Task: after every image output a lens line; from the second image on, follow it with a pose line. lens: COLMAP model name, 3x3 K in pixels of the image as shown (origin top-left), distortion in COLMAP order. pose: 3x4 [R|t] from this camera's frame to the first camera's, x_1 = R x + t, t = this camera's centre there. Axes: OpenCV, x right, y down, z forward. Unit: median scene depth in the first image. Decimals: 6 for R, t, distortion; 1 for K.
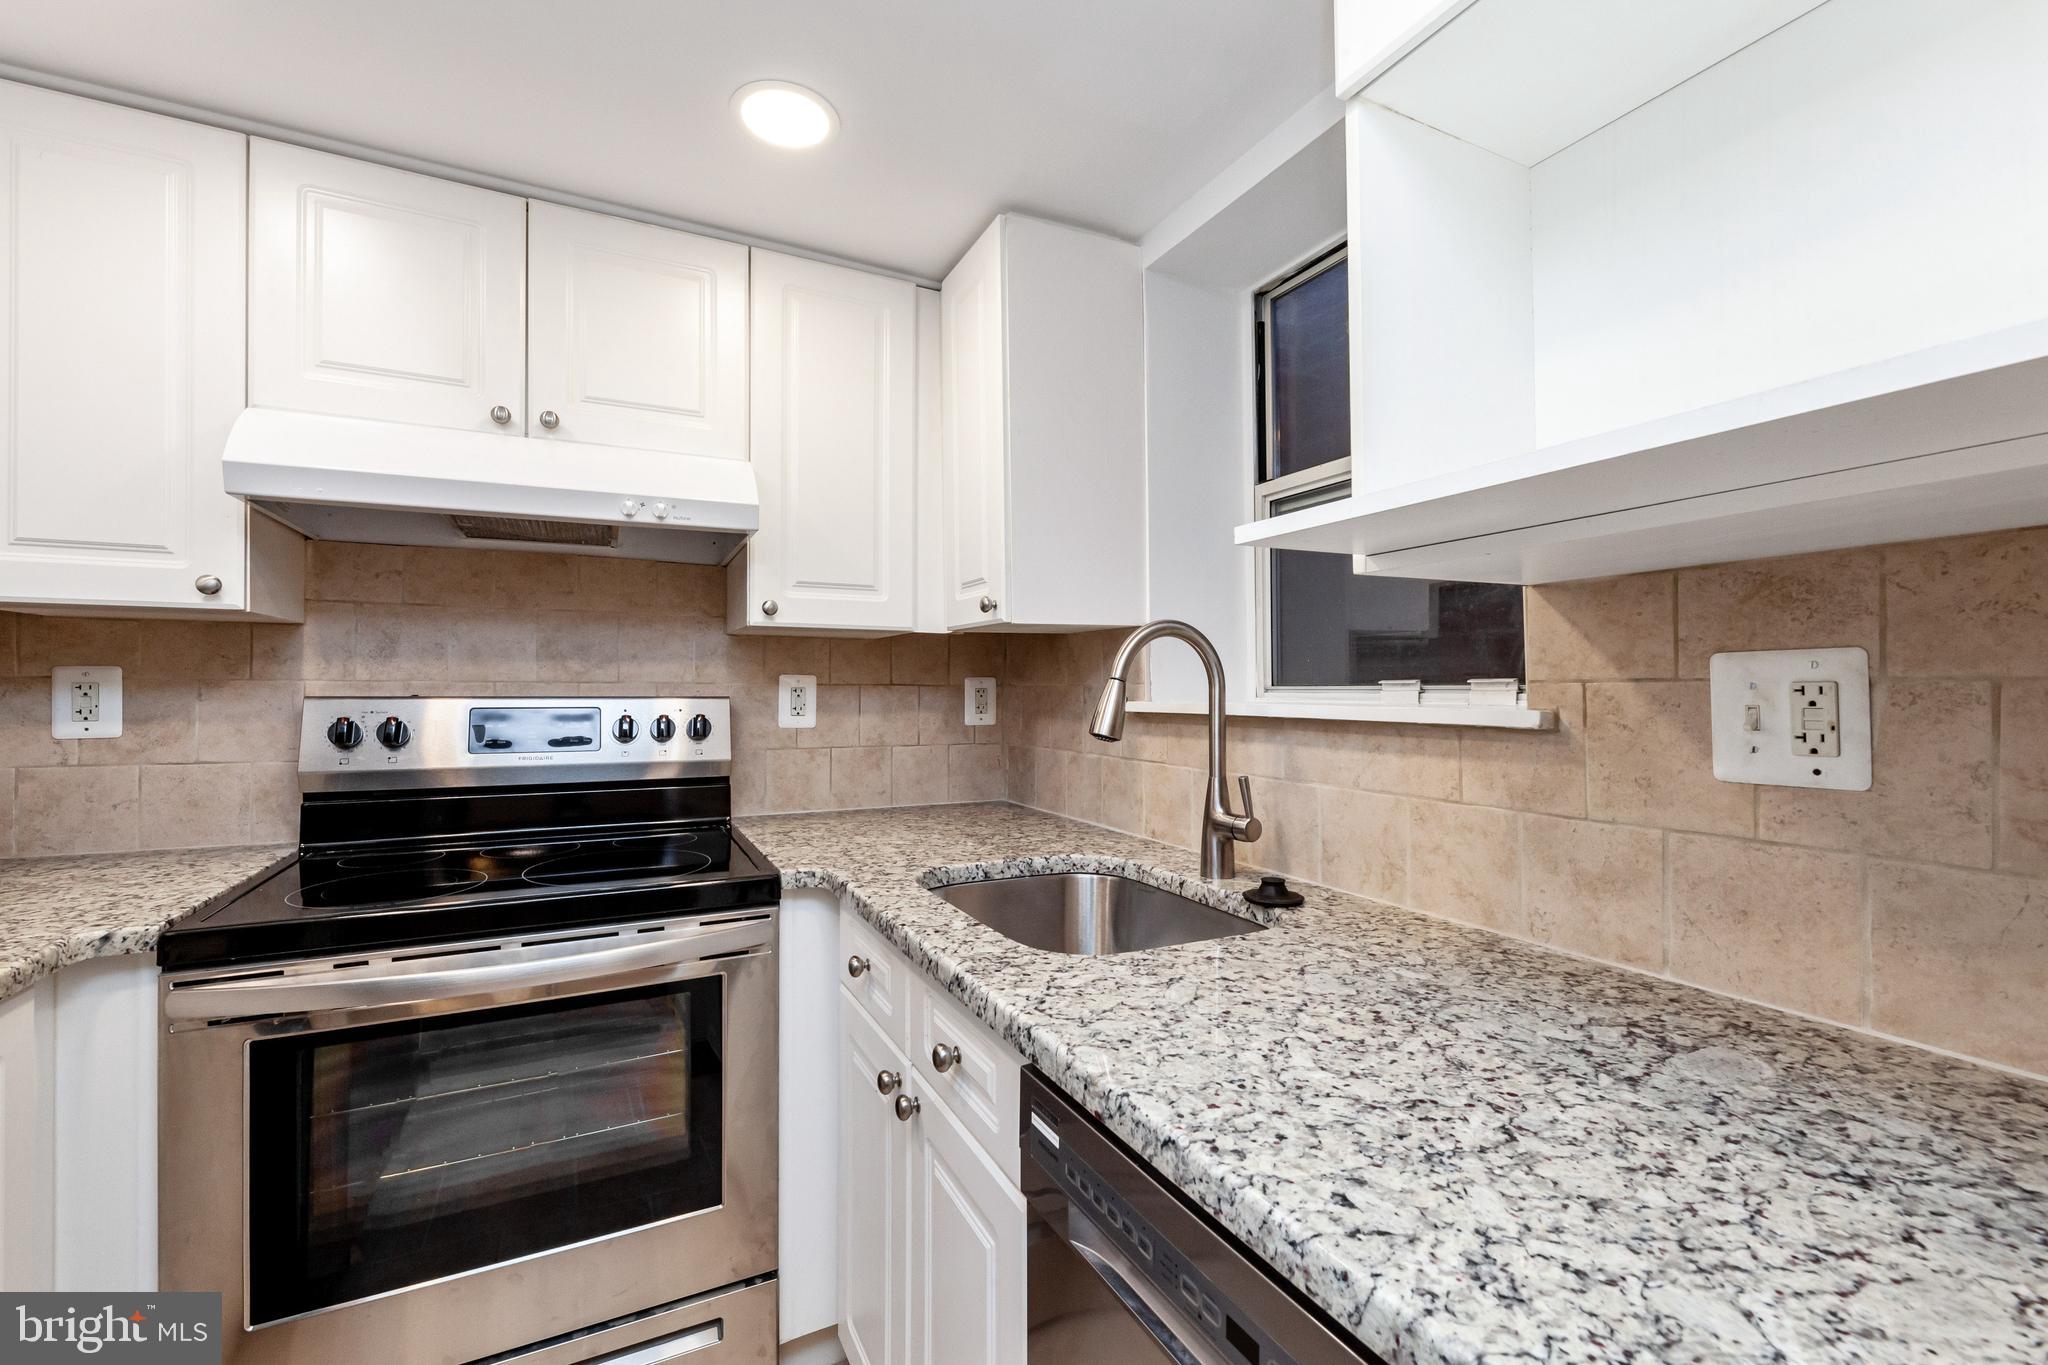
lens RADIAL K [[847.3, 0, 1021.4], [0, 847.3, 687.6], [0, 0, 1]] dist [-0.000555, -0.001720]
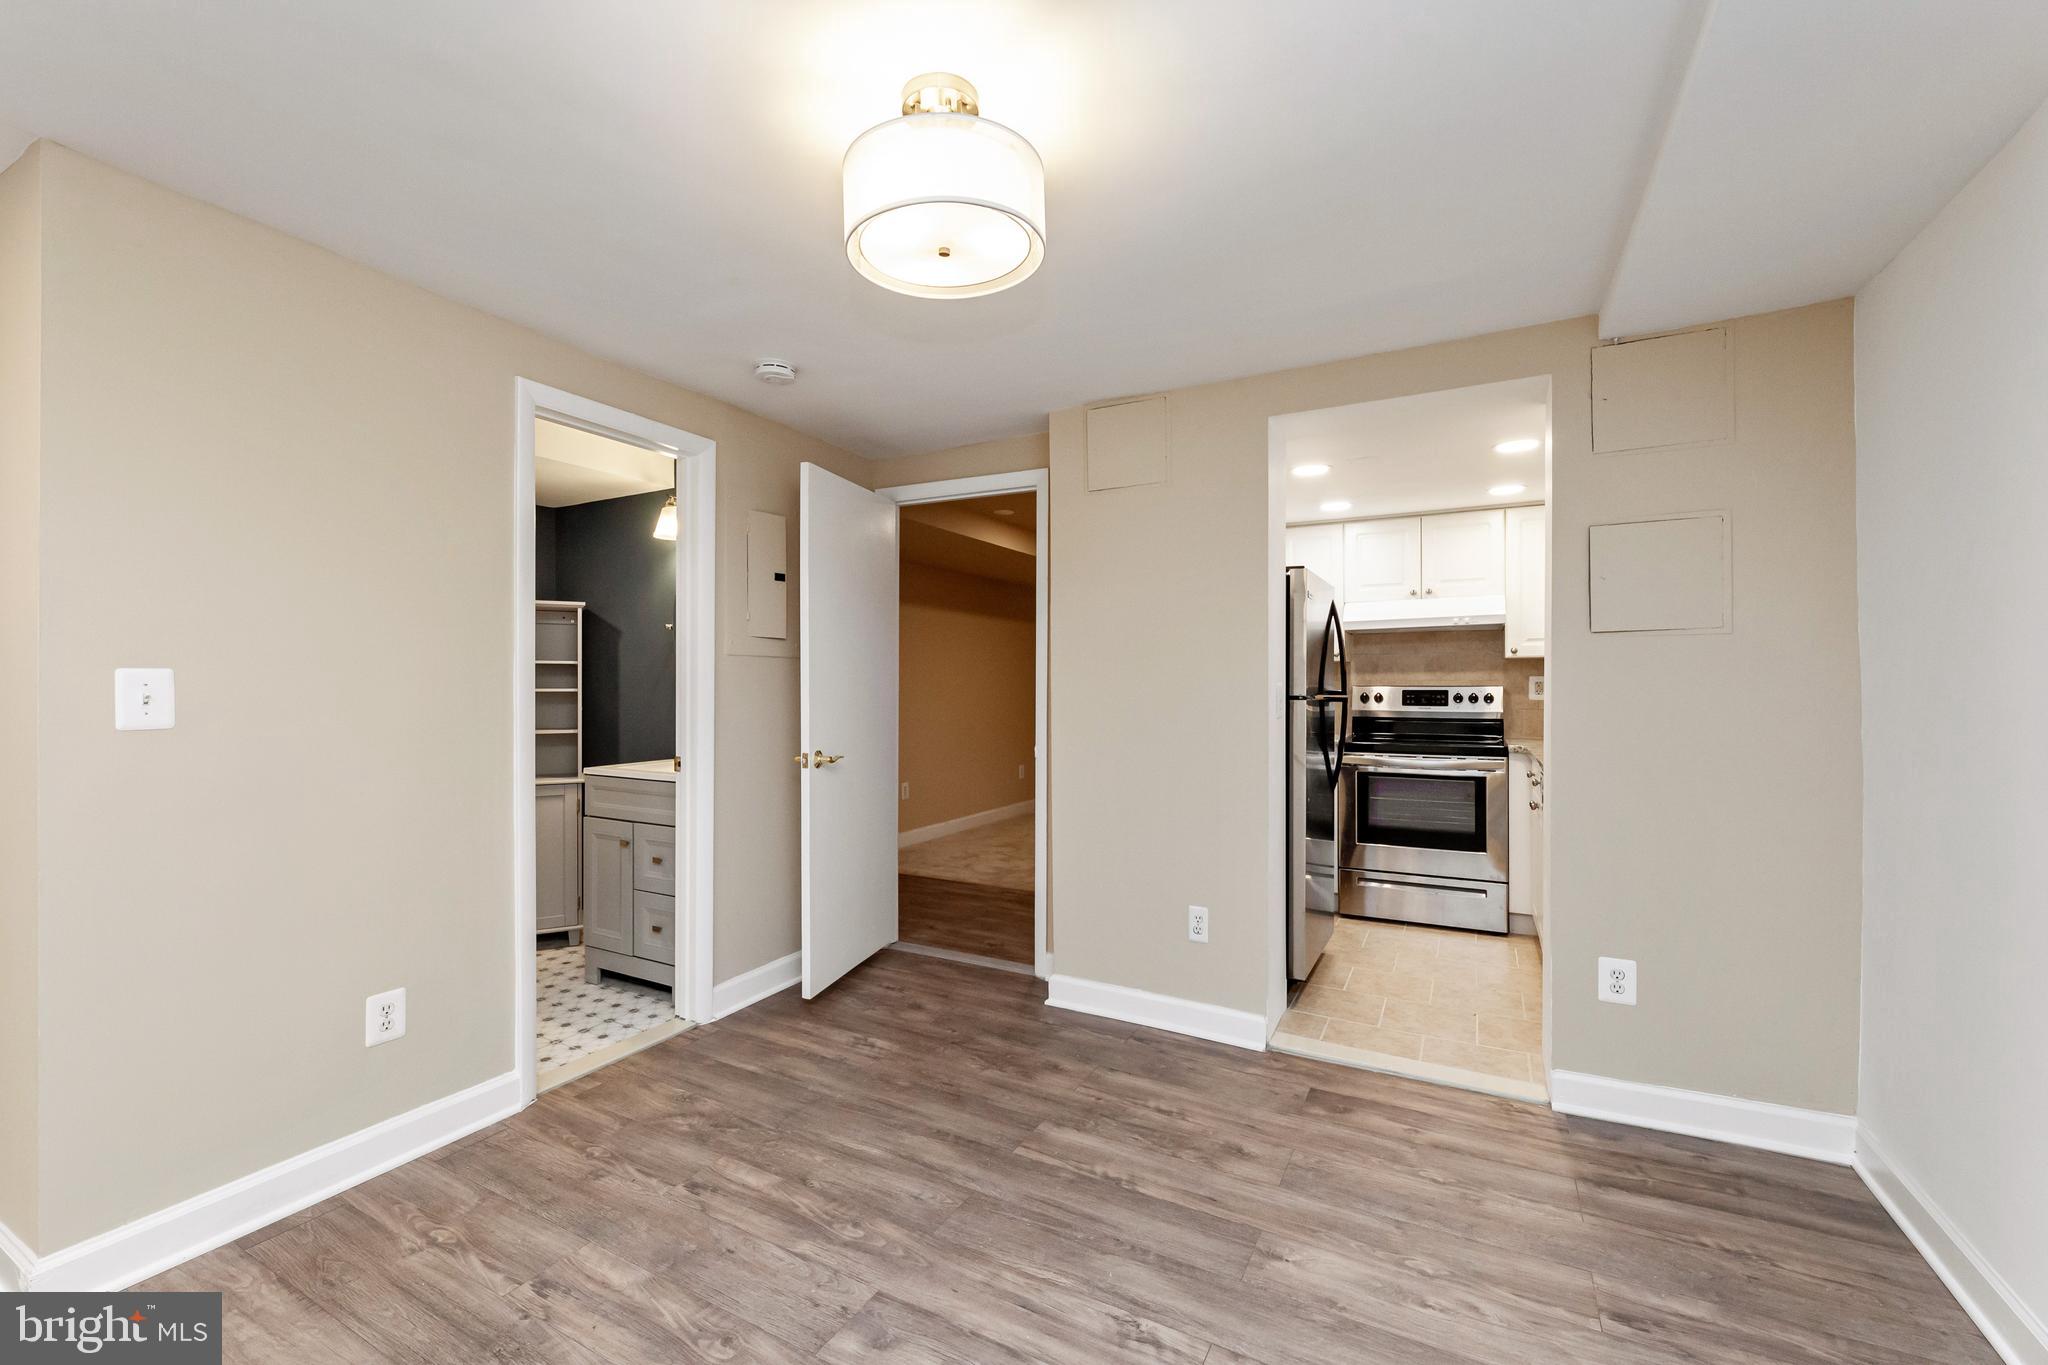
lens RADIAL K [[847.3, 0, 1015.0], [0, 847.3, 682.2], [0, 0, 1]] dist [-0.000555, -0.001720]
pose [[0.571762, -0.004717, -0.820406, 1.042677], [0.005305, 0.999984, -0.002052, -0.001771], [0.820402, -0.003179, 0.571778, -1.881477]]
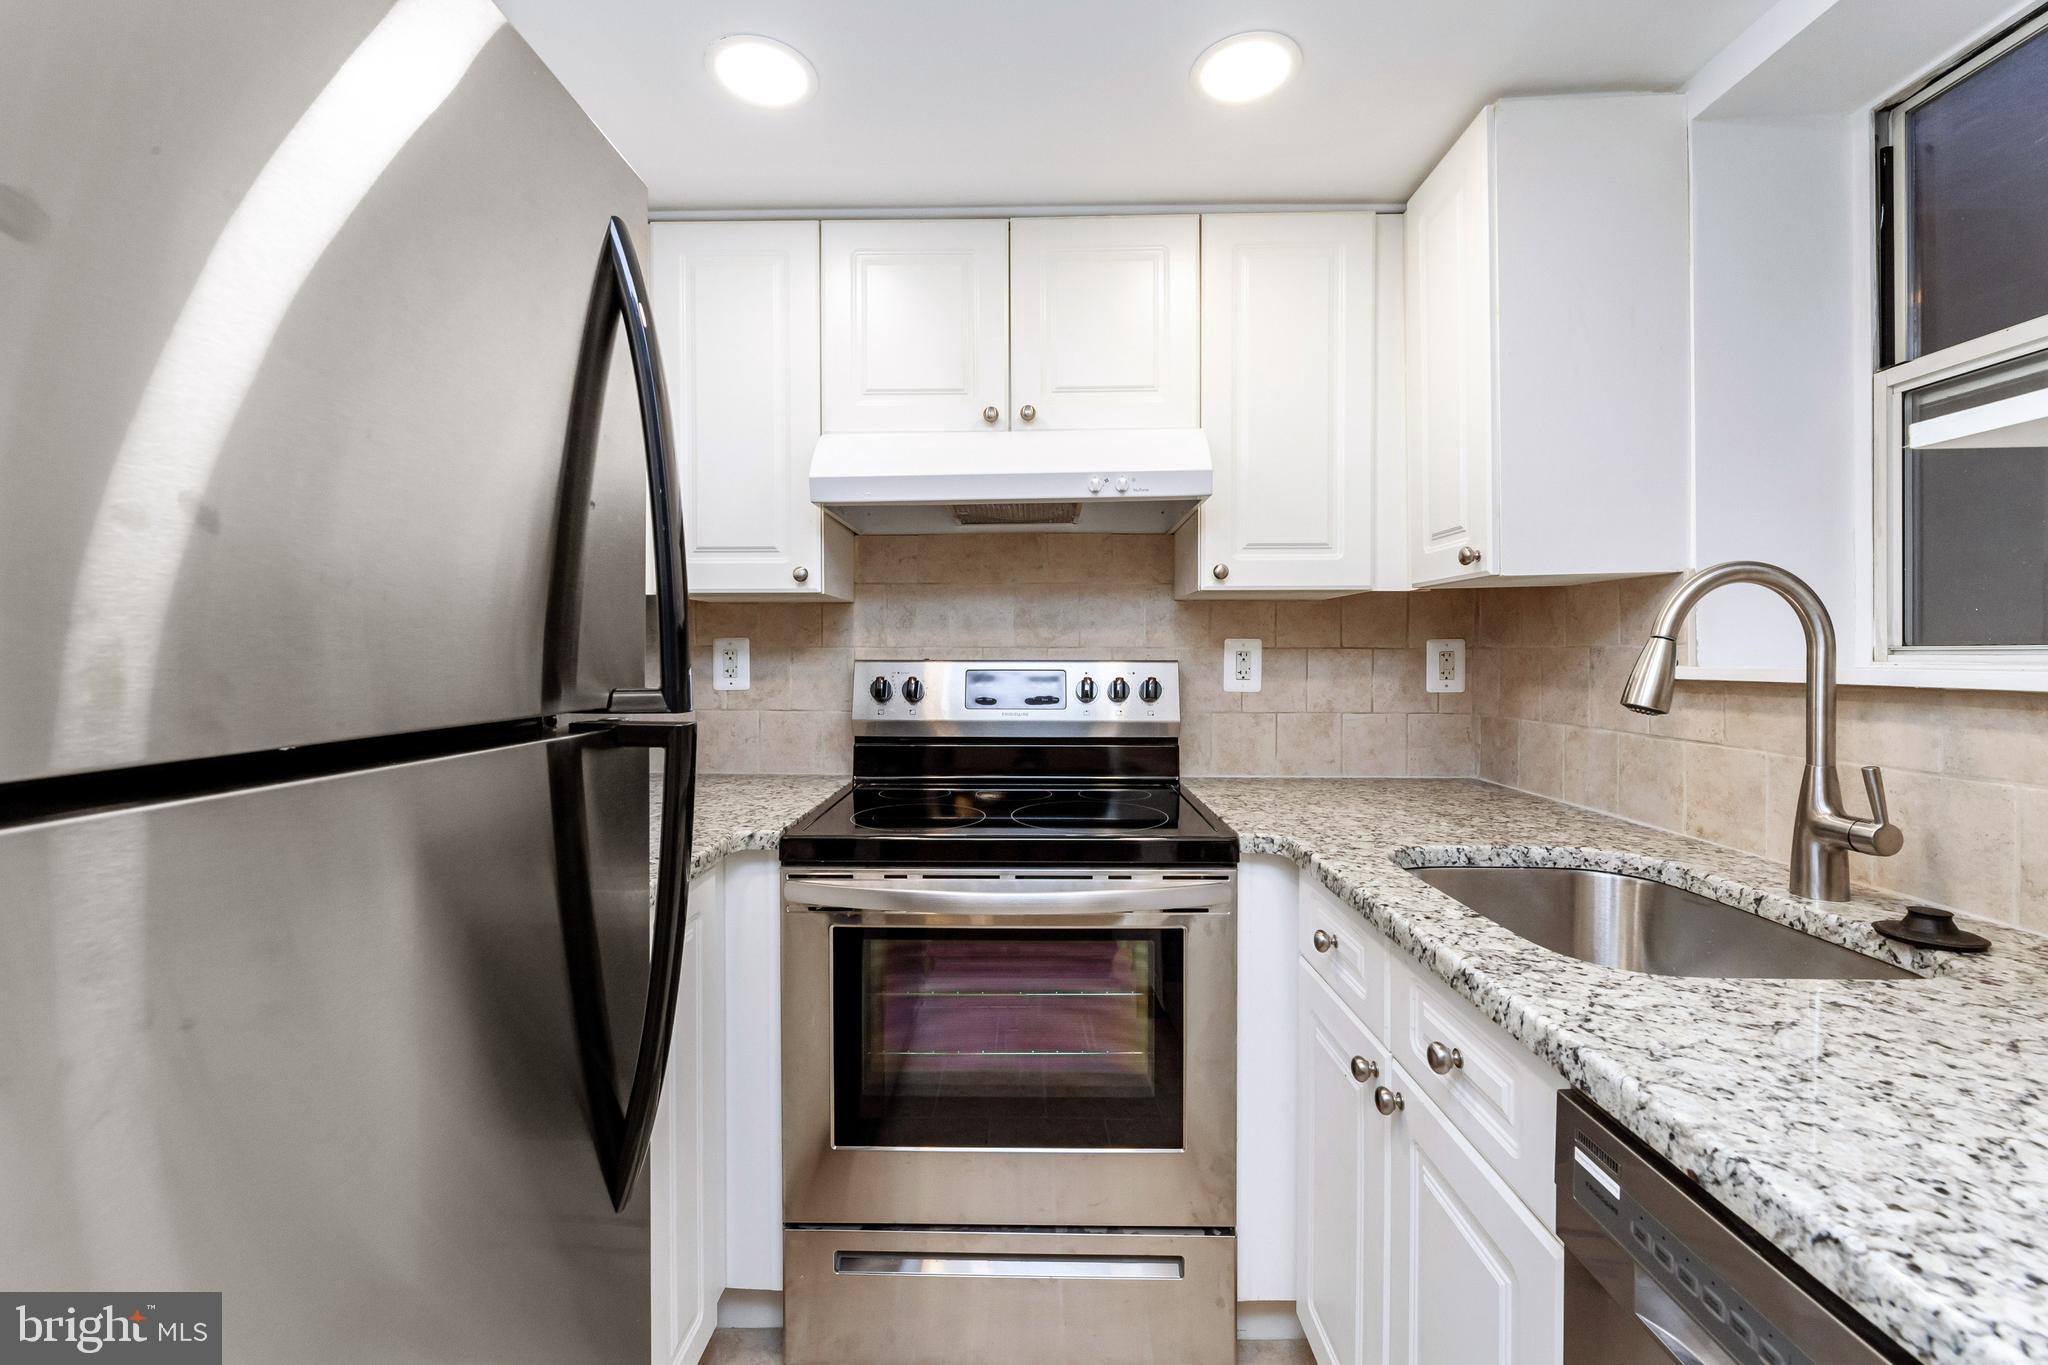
lens RADIAL K [[847.3, 0, 1015.0], [0, 847.3, 667.5], [0, 0, 1]] dist [-0.000555, -0.001720]
pose [[0.882810, 0.003831, -0.469714, -0.044721], [0.004319, 0.999858, 0.016272, 0.002241], [0.469710, -0.016393, 0.882668, -0.003085]]
